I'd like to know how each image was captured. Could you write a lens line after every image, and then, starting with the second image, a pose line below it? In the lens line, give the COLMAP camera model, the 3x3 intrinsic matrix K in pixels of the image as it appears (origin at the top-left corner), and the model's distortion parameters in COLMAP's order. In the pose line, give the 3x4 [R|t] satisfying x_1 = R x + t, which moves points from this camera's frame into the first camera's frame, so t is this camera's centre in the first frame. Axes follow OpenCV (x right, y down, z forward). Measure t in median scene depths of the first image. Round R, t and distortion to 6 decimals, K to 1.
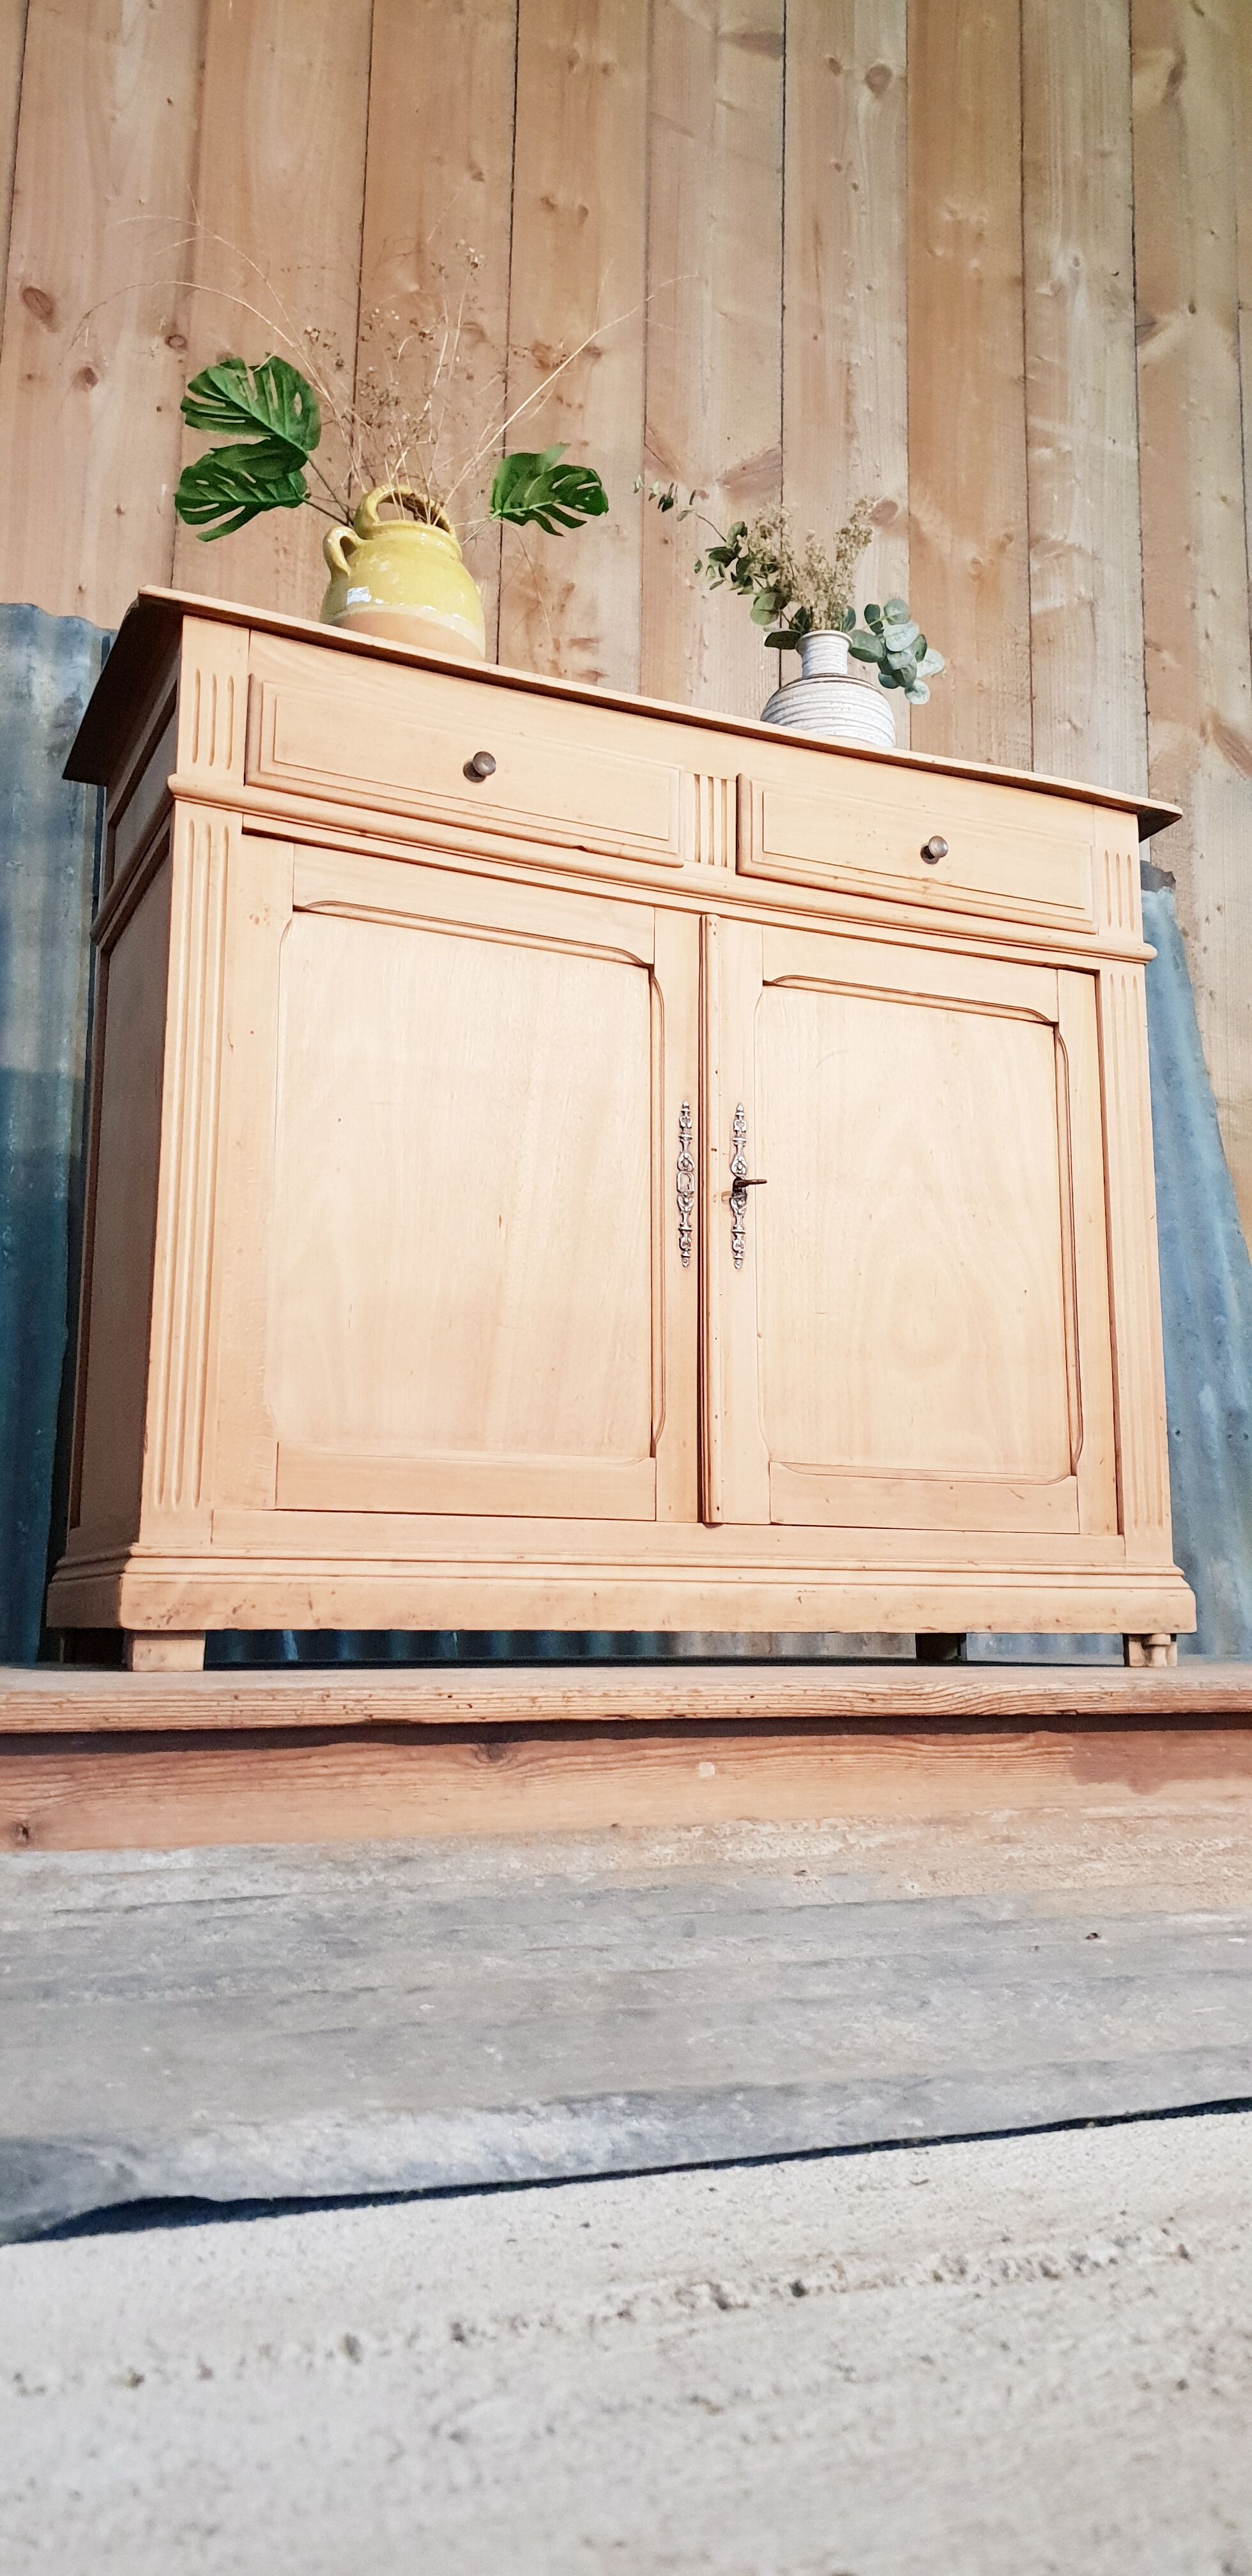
lens RADIAL K [[2030.2, 0, 670.0], [0, 2030.2, 1266.6], [0, 0, 1]] dist [0.003702, 0.006366]
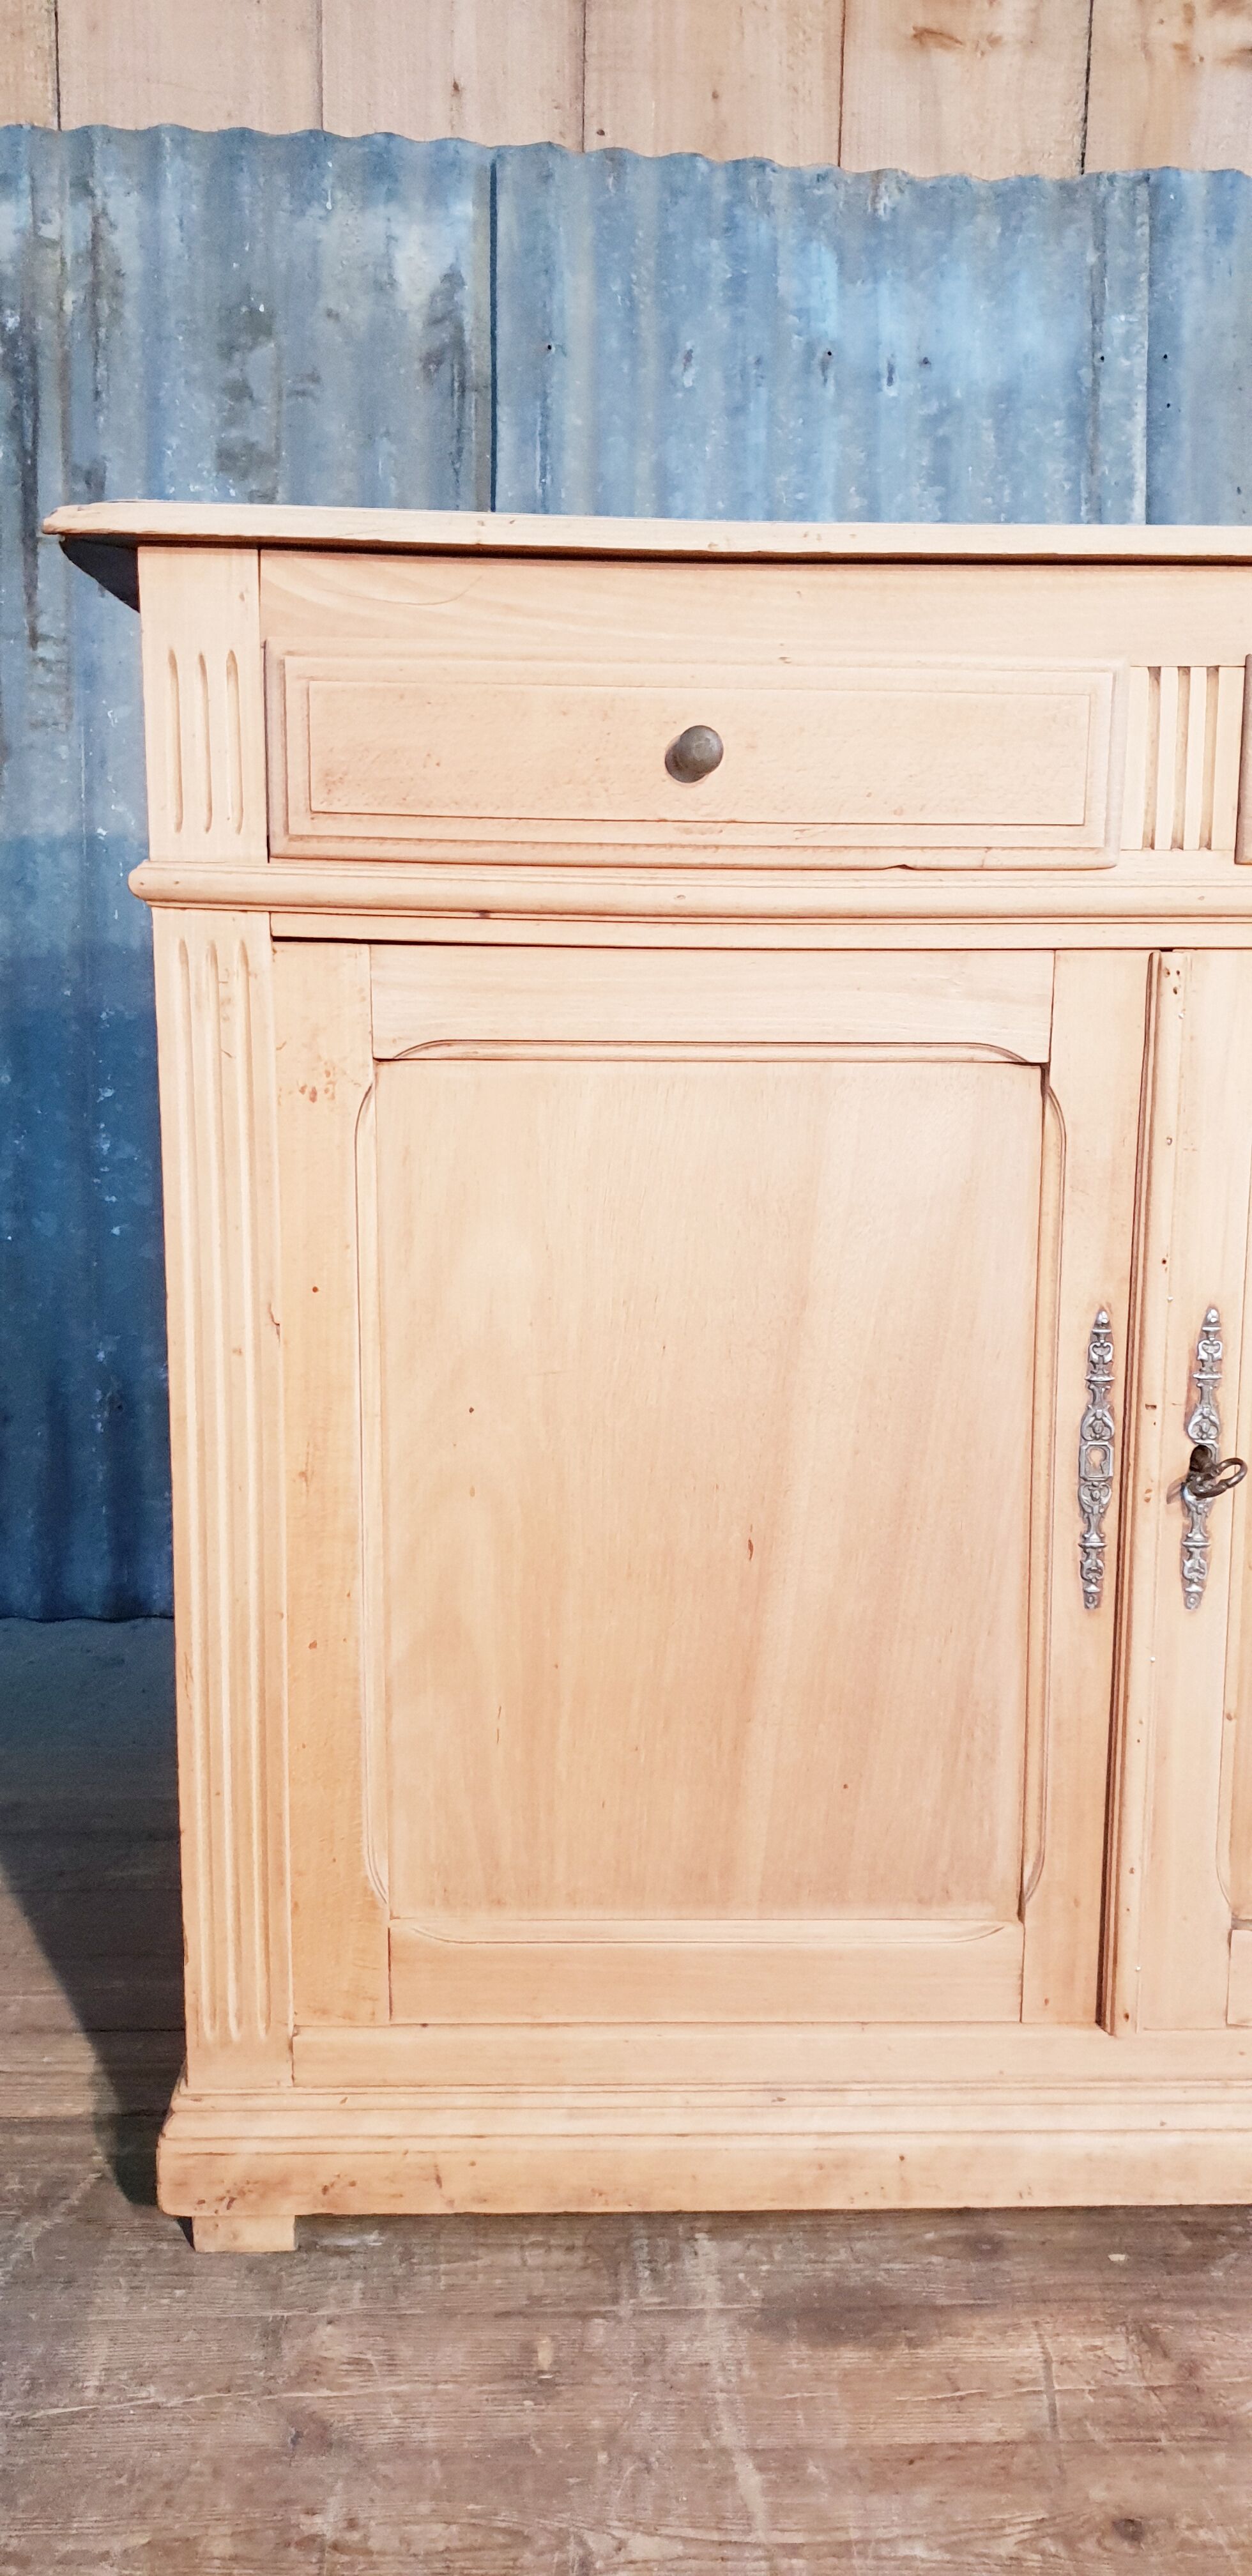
lens RADIAL K [[2030.2, 0, 629.0], [0, 2030.2, 1280.6], [0, 0, 1]] dist [0.003702, 0.006366]
pose [[0.920102, 0.066180, -0.386047, 0.069179], [0.068350, 0.943369, 0.324626, -0.190283], [0.385669, -0.325076, 0.863473, 0.320228]]
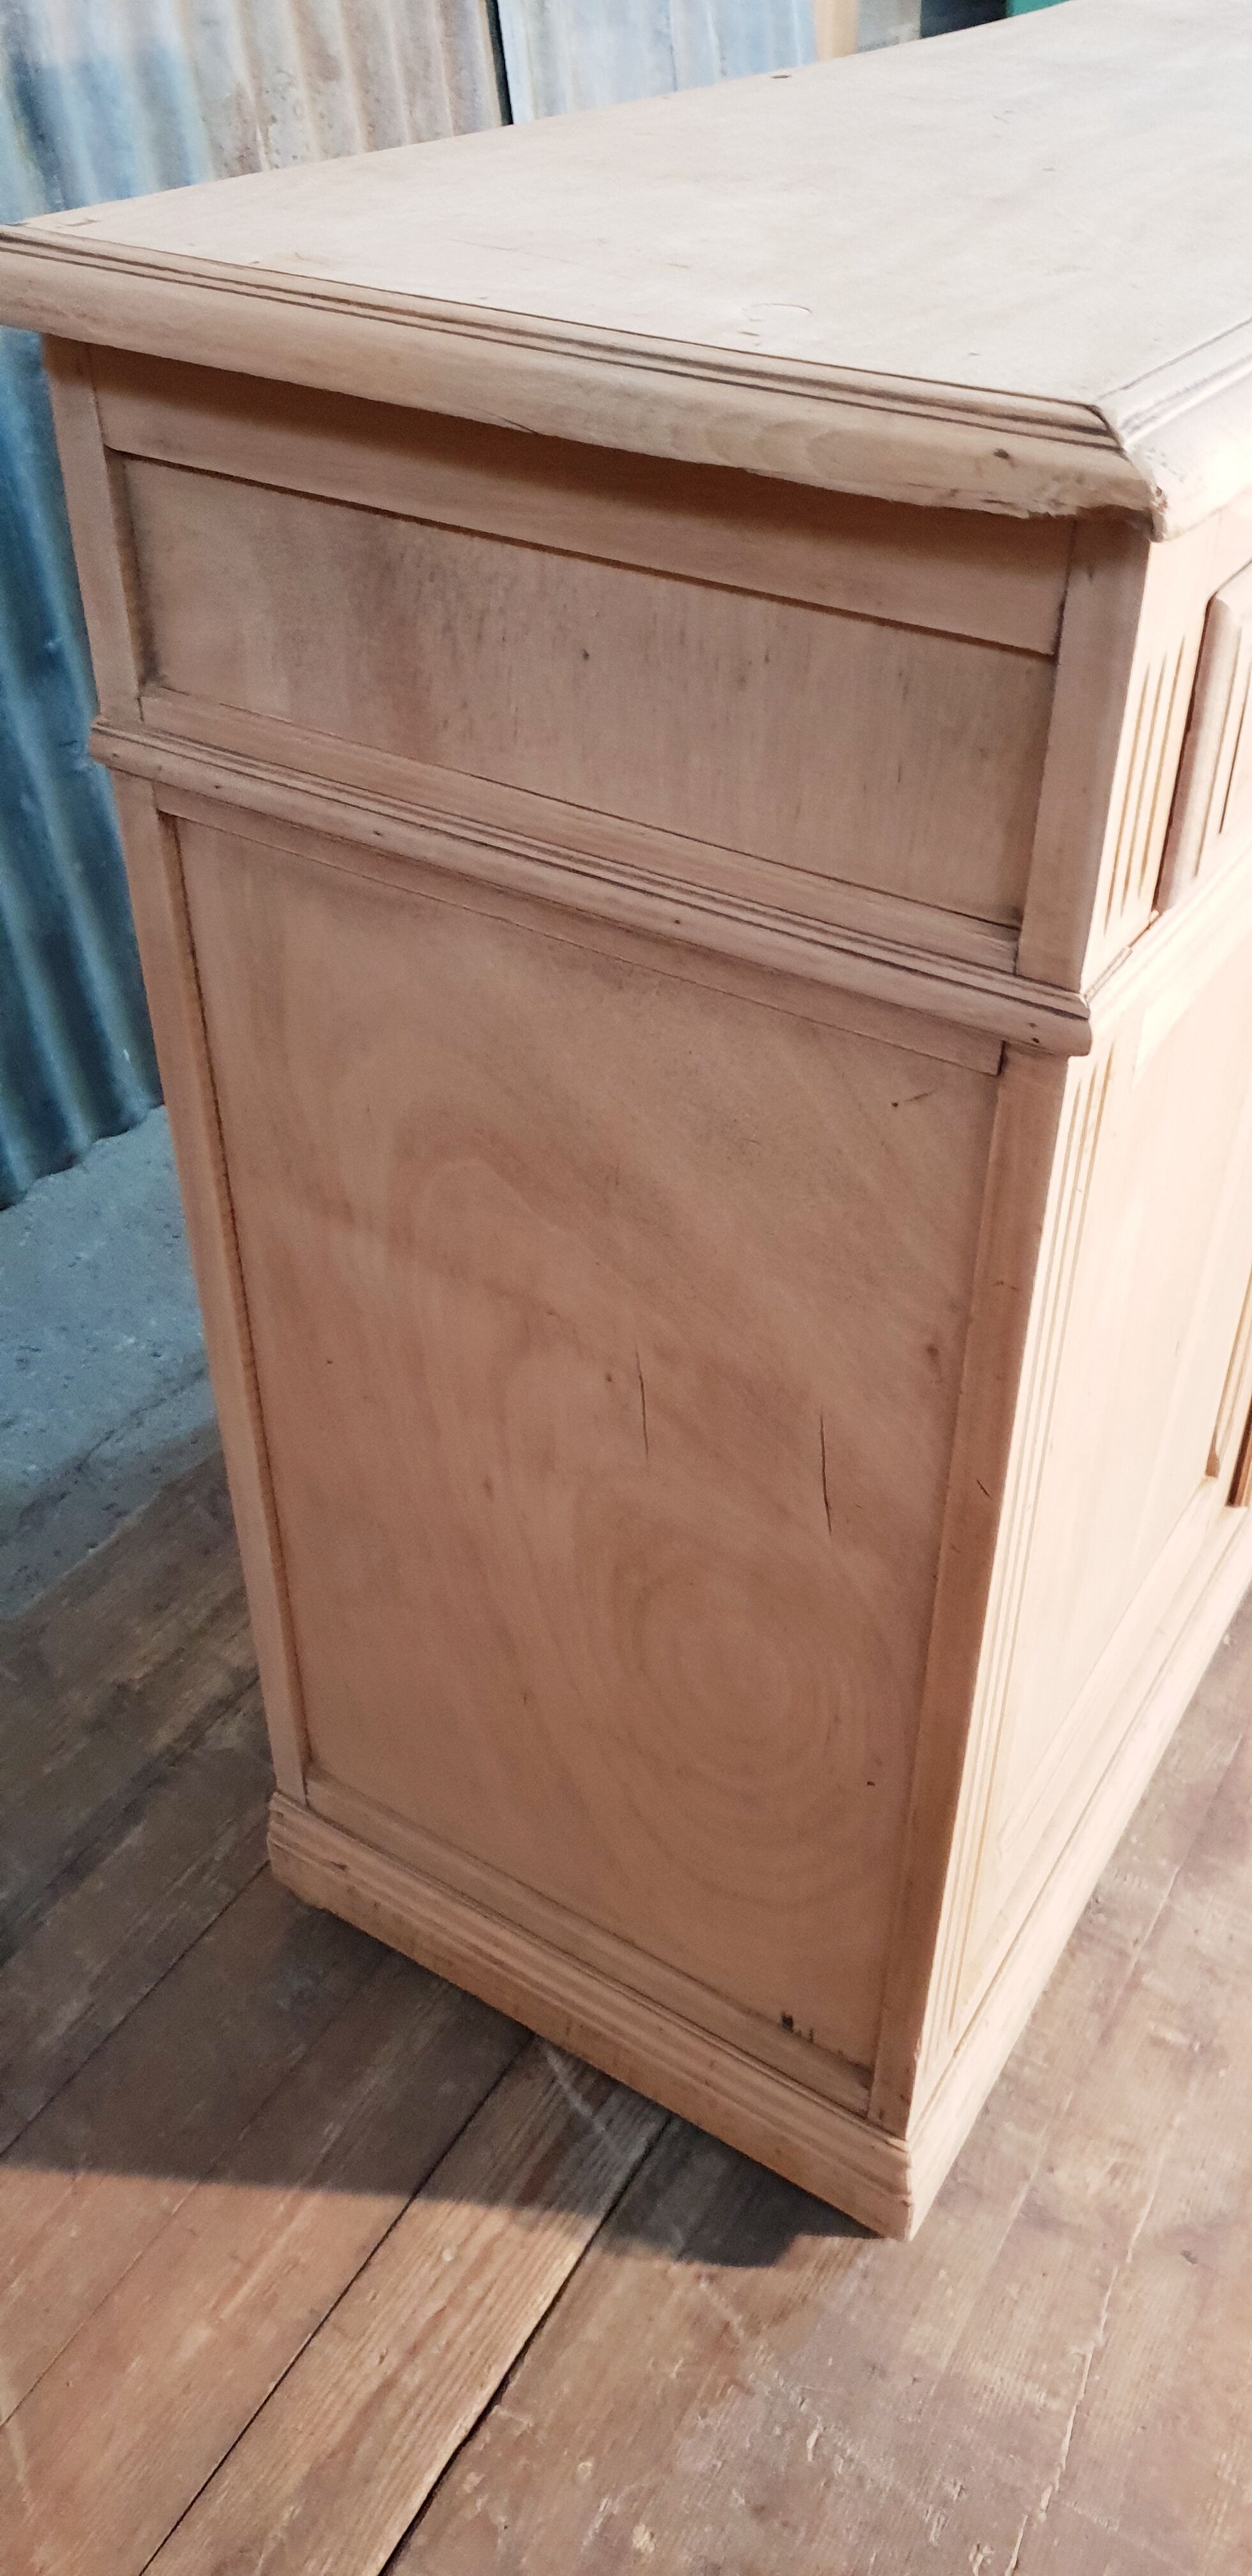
lens RADIAL K [[2030.2, 0, 699.2], [0, 2030.2, 1273.4], [0, 0, 1]] dist [0.003702, 0.006366]
pose [[0.820482, -0.330768, 0.466263, -0.299046], [-0.126334, 0.690537, 0.712179, -0.281895], [-0.557538, -0.643235, 0.524786, 0.505732]]
